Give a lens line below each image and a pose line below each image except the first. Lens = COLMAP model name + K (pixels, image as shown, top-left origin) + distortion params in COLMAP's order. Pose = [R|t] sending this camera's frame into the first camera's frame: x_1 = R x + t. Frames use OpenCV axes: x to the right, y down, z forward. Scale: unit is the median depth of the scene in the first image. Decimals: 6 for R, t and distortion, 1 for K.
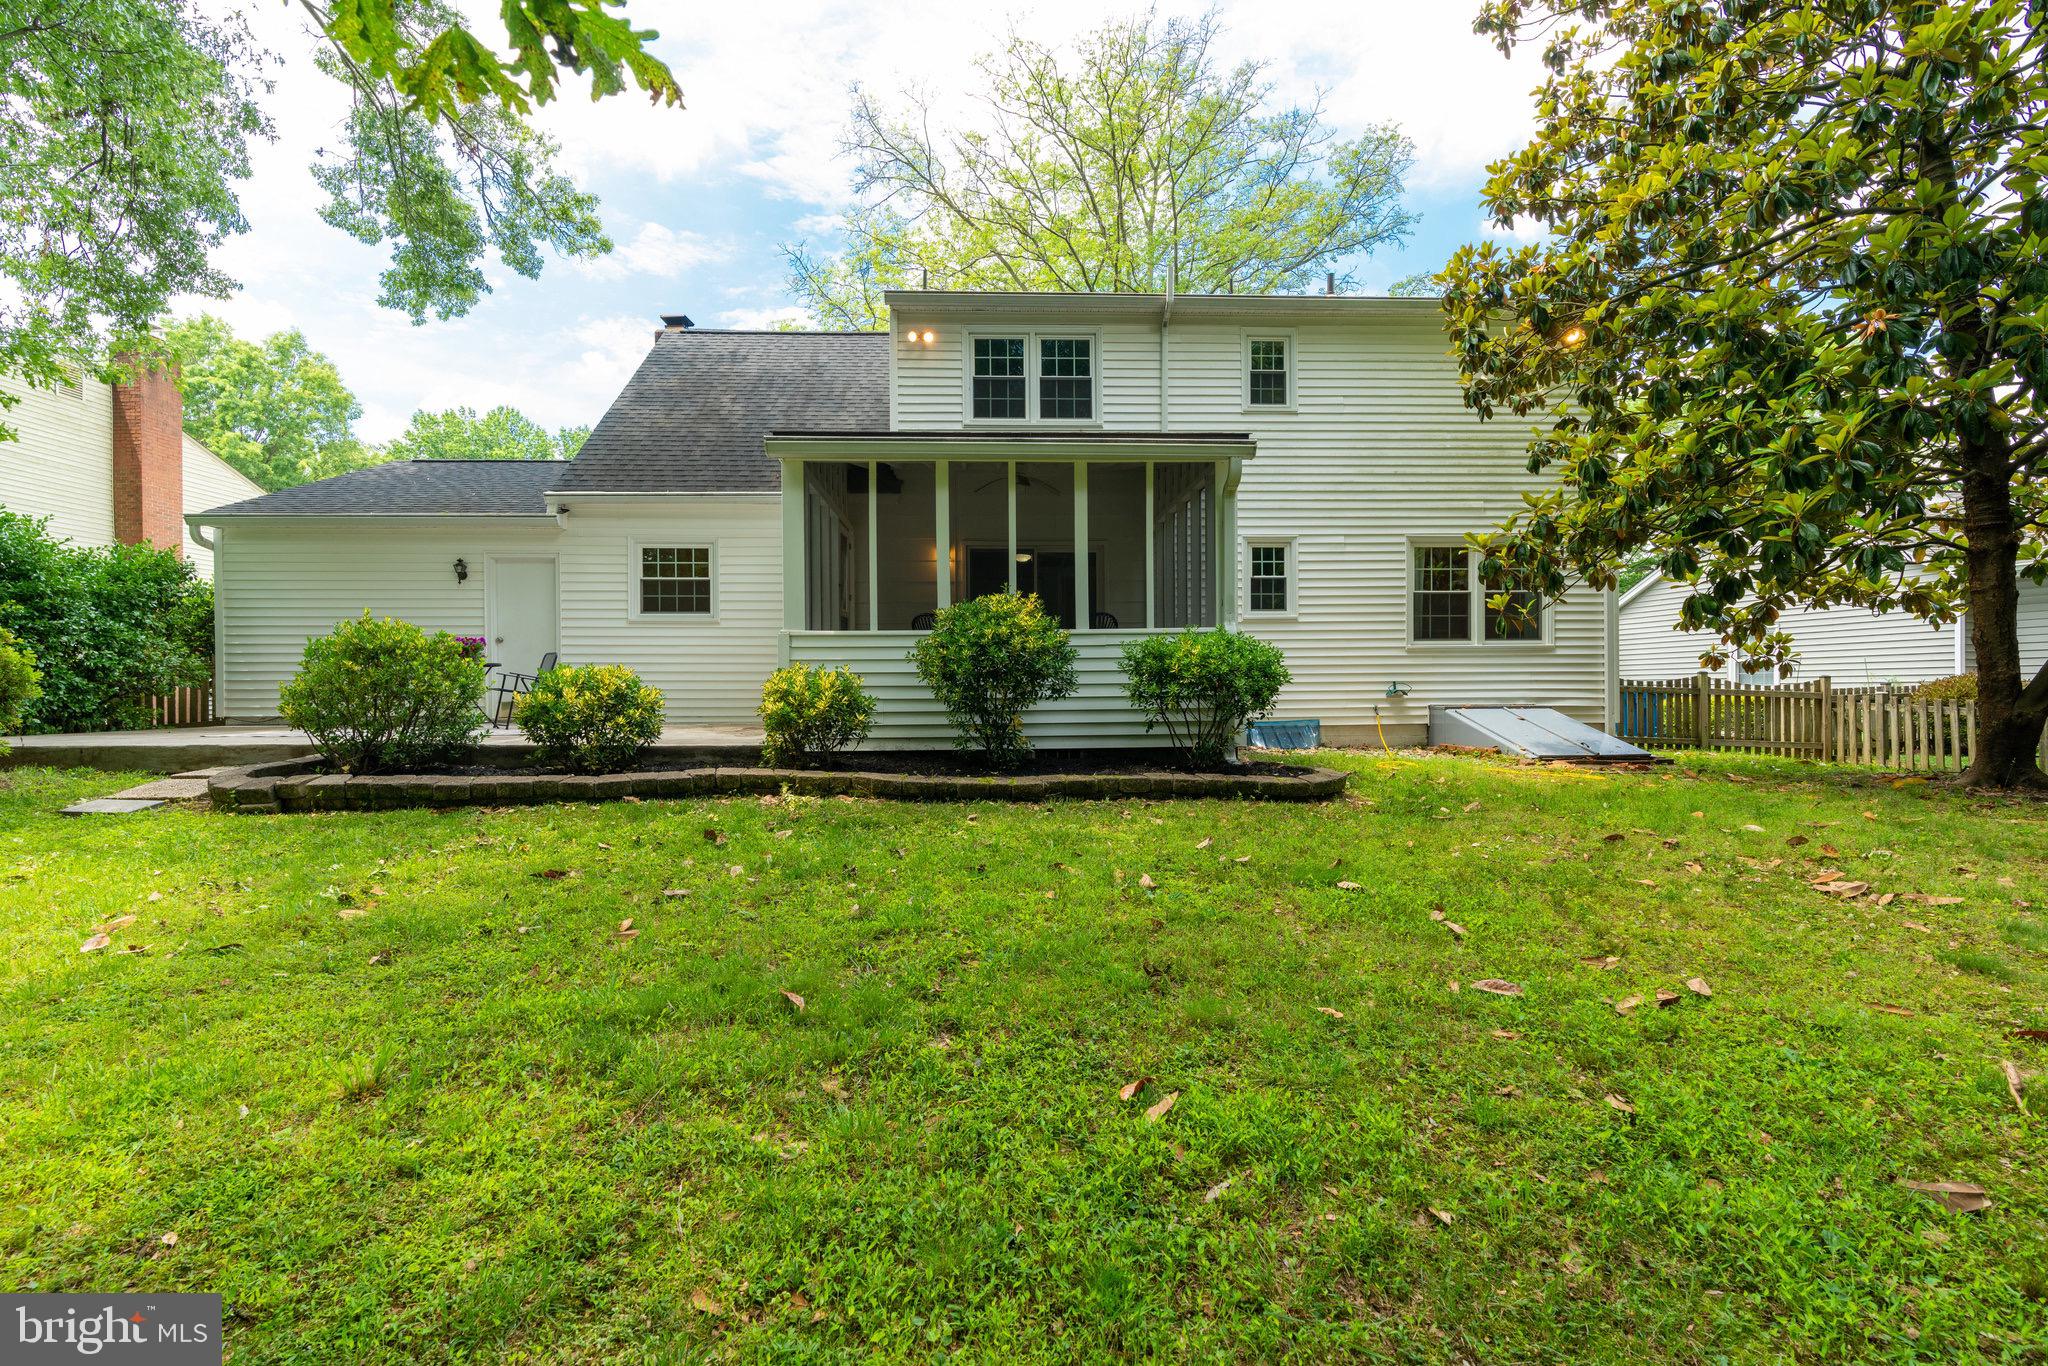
lens RADIAL K [[917.1, 0, 1007.4], [0, 917.1, 690.6], [0, 0, 1]] dist [-0.001145, -0.000033]
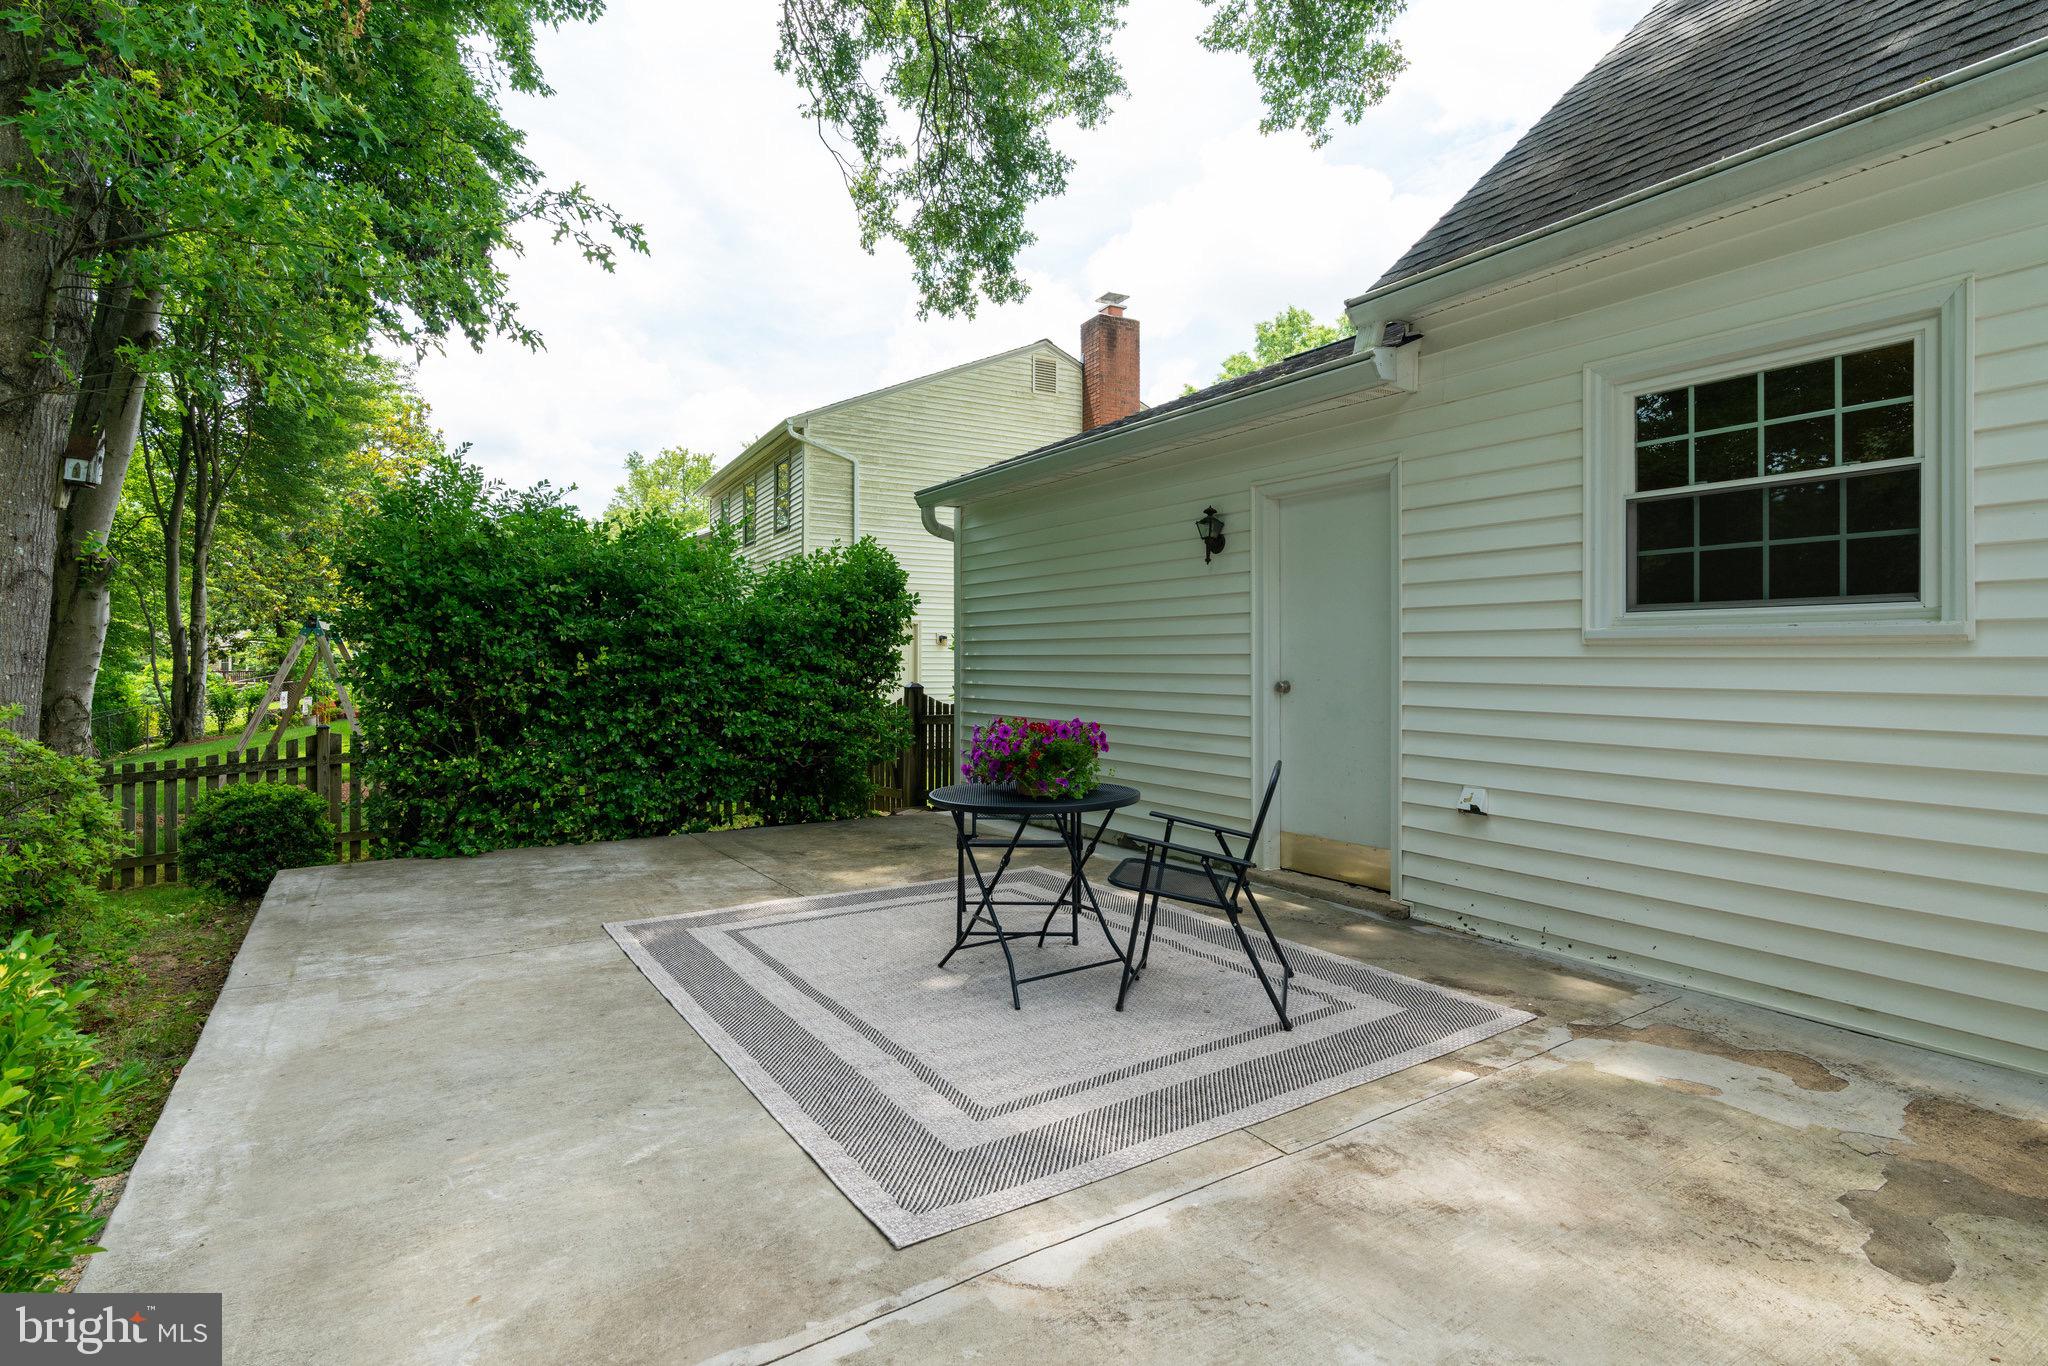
lens RADIAL K [[992.0, 0, 1016.3], [0, 992.0, 655.7], [0, 0, 1]] dist [0.000504, 0.000199]
pose [[0.503545, 0.003044, -0.863964, -0.215333], [0.002580, 0.999984, 0.005027, -0.071169], [0.863965, -0.004761, 0.503529, 0.652744]]
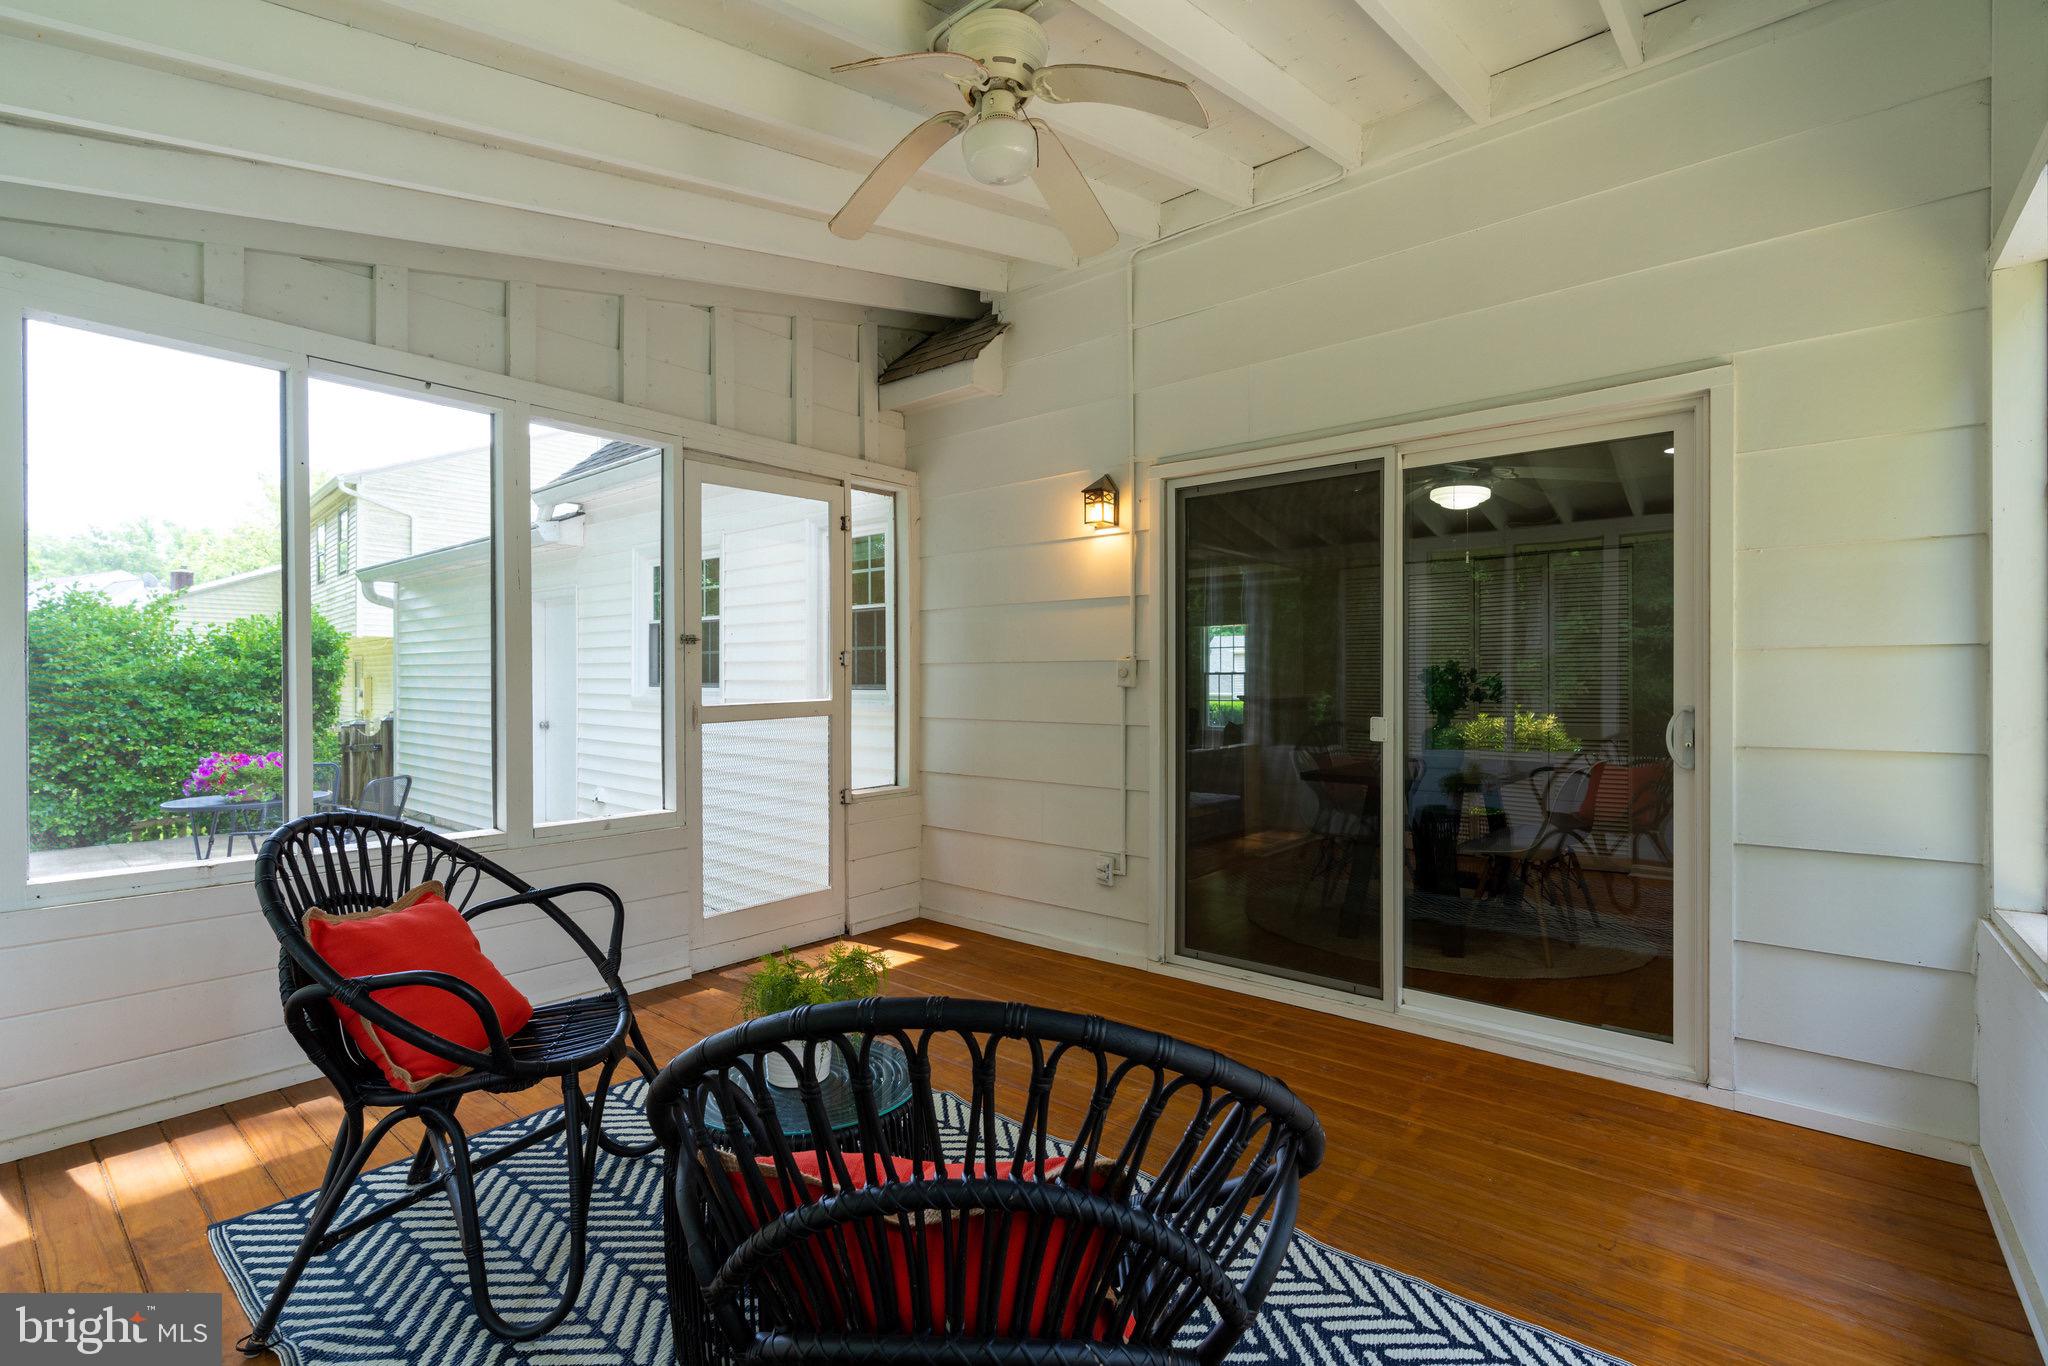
lens RADIAL K [[923.6, 0, 1020.6], [0, 923.6, 671.5], [0, 0, 1]] dist [-0.001162, 0.000458]
pose [[0.730692, 0.001654, -0.682705, 0.138443], [-0.002525, 0.999997, -0.000279, -0.092914], [0.682702, 0.001928, 0.730694, 0.744149]]
